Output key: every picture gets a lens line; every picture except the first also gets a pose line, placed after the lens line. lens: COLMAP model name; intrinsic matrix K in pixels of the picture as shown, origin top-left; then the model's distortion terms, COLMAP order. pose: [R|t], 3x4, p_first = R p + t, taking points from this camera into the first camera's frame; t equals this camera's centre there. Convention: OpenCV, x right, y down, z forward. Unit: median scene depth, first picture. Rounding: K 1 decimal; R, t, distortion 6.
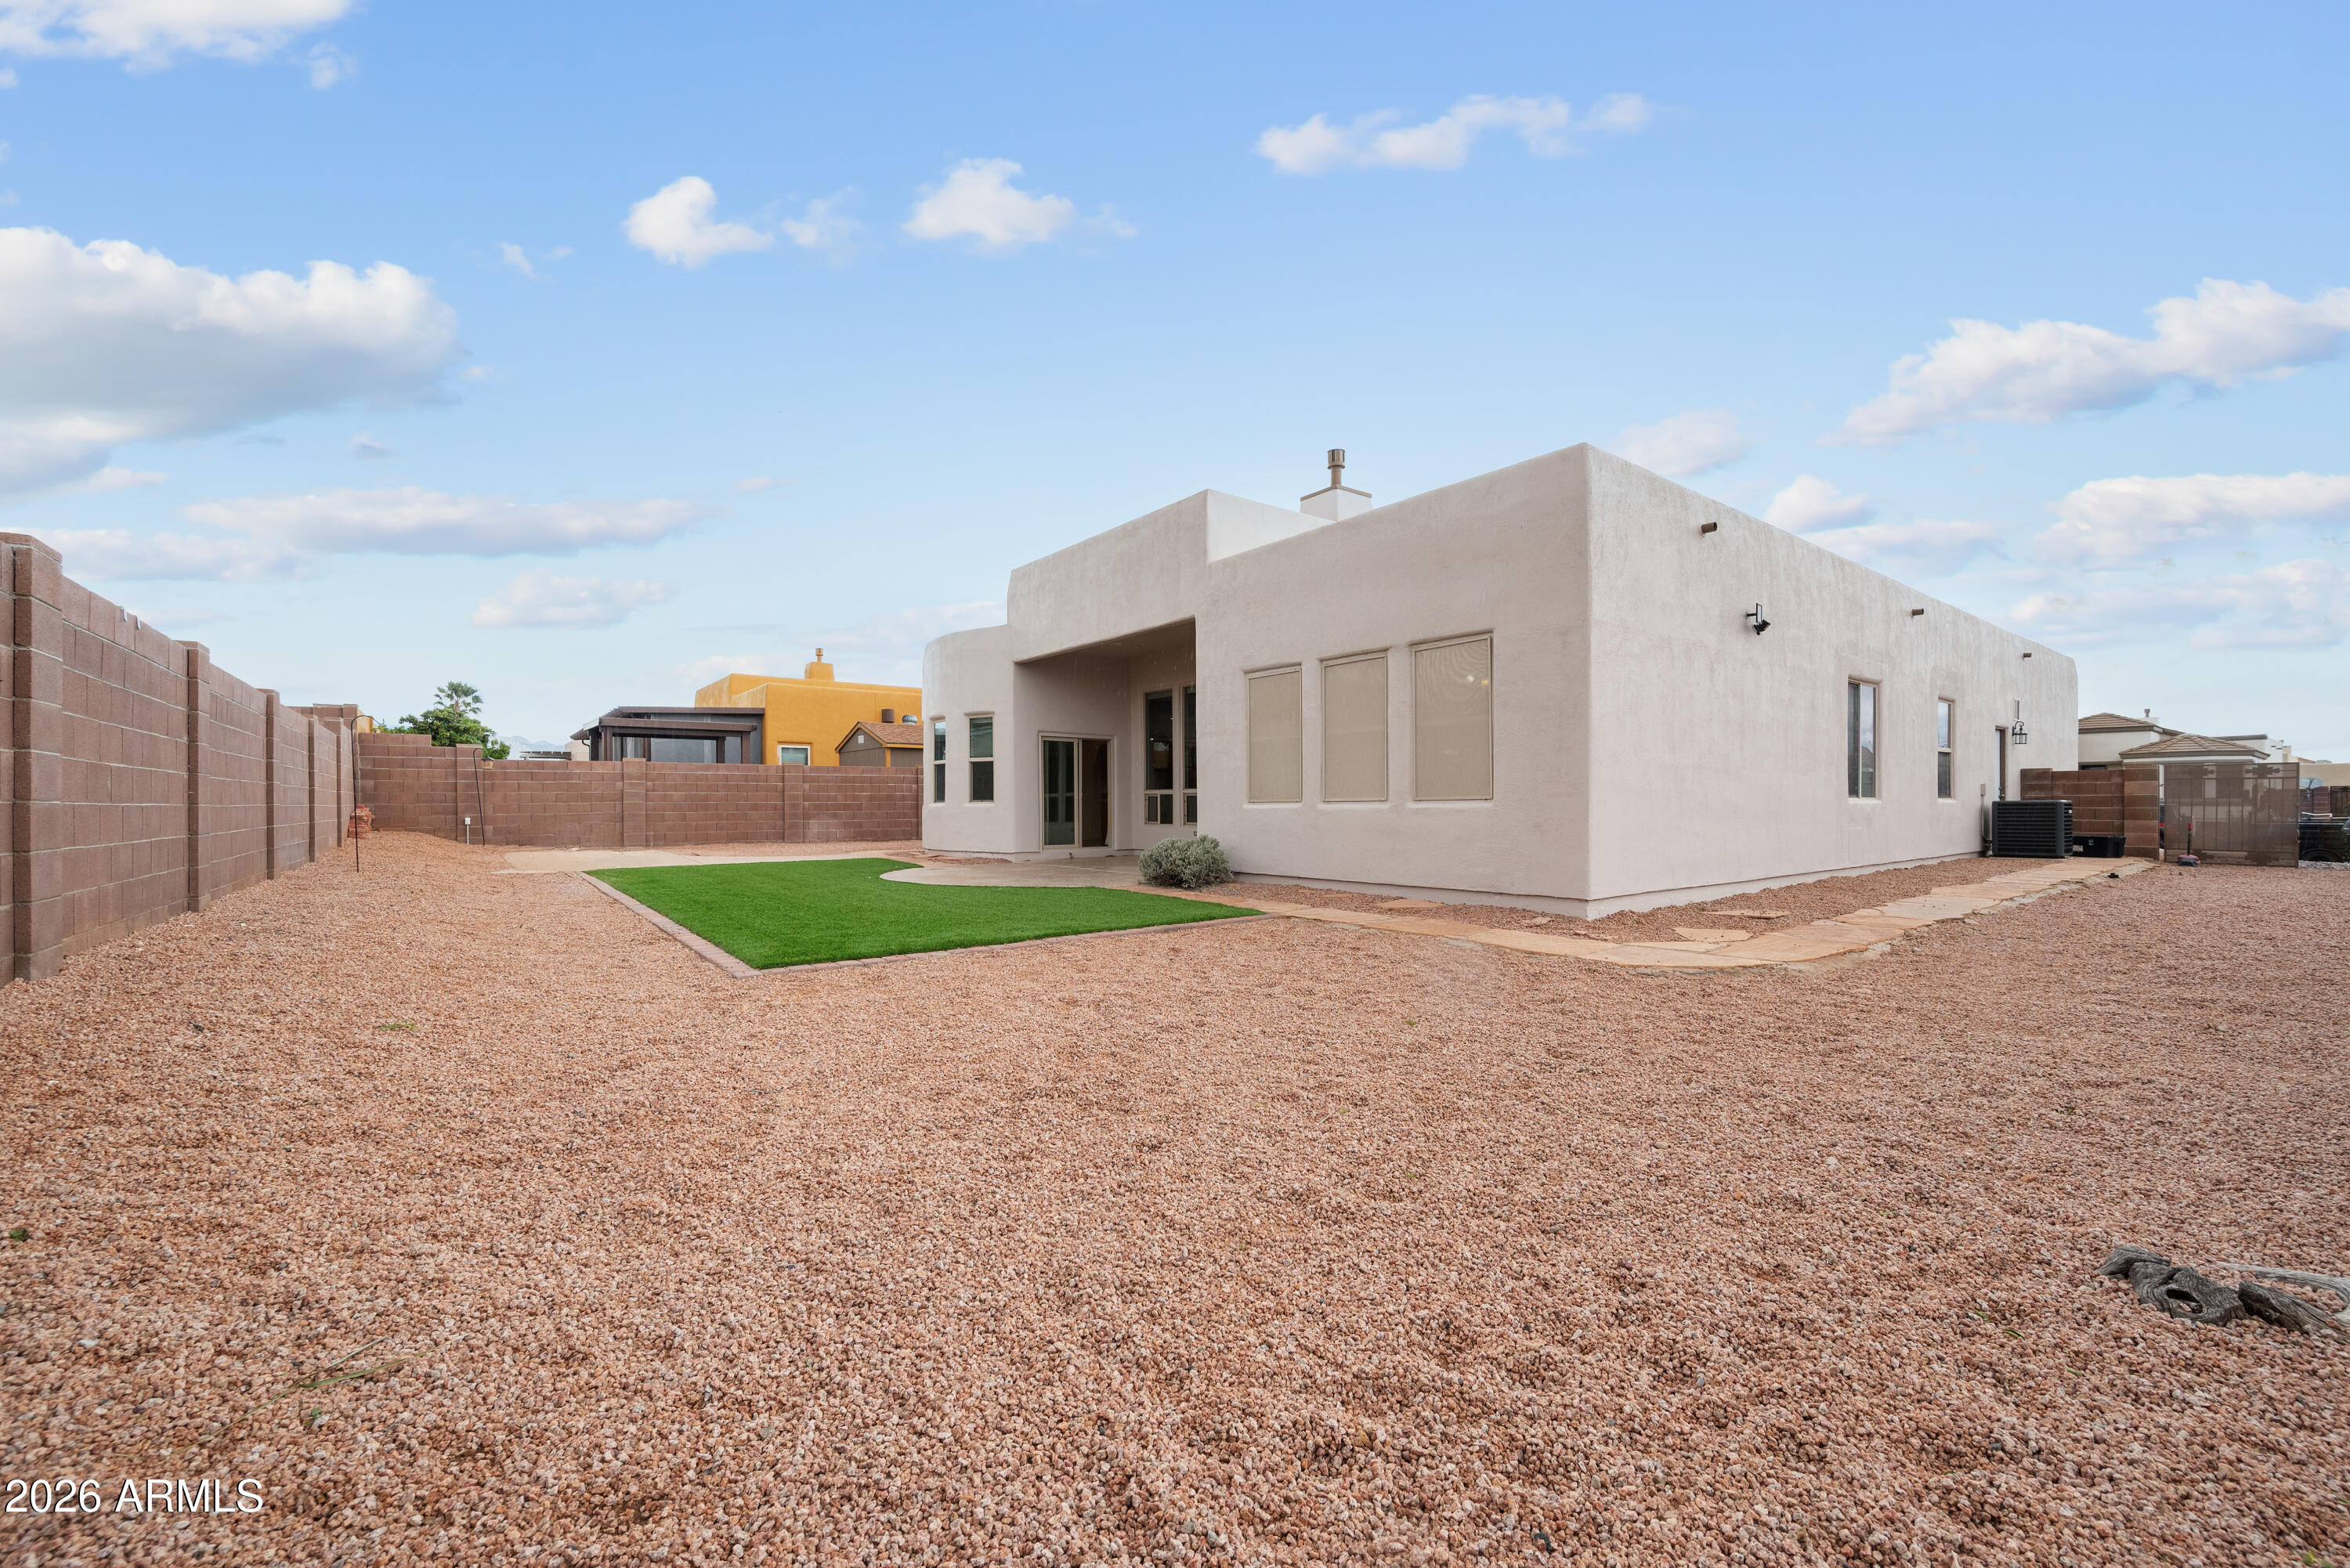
lens RADIAL K [[953.6, 0, 1176.0], [0, 953.6, 811.7], [0, 0, 1]] dist [-0.005441, 0.000115]
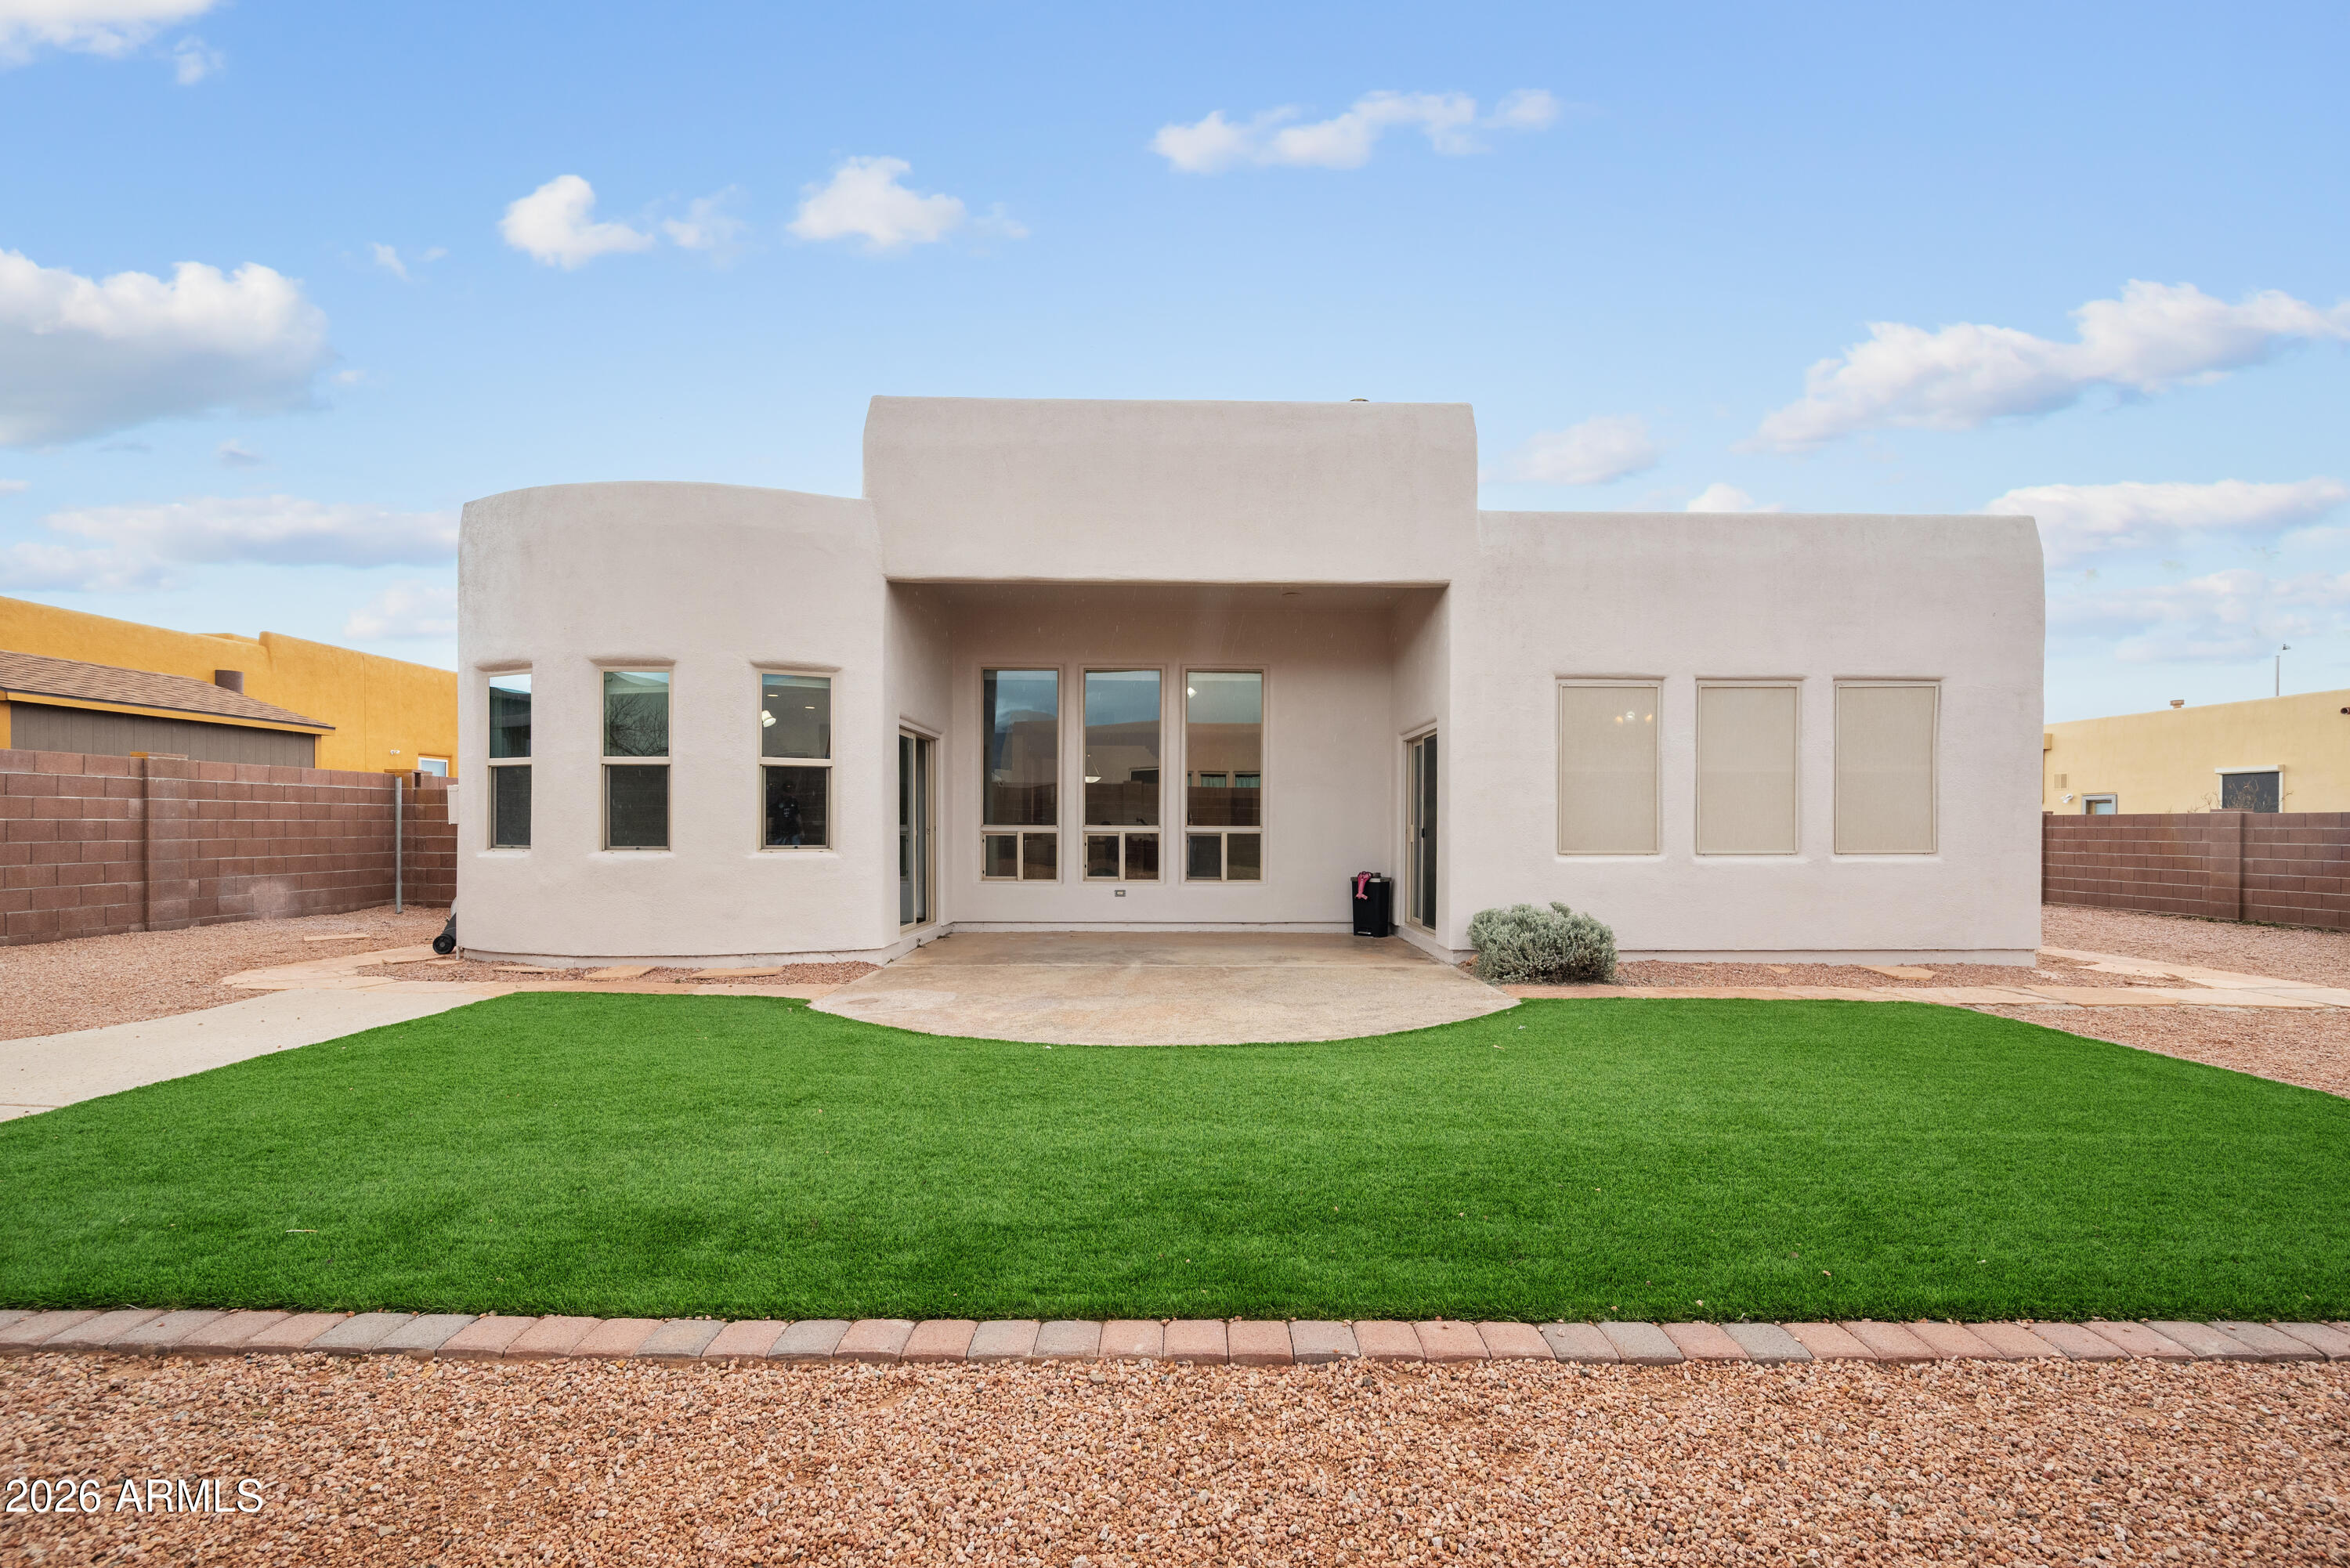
lens RADIAL K [[953.6, 0, 1176.0], [0, 953.6, 811.7], [0, 0, 1]] dist [-0.005441, 0.000115]
pose [[0.595807, 0.016834, 0.802951, -0.487834], [0.000867, 0.999766, -0.021604, -0.019303], [-0.803127, 0.013568, 0.595653, 0.567013]]
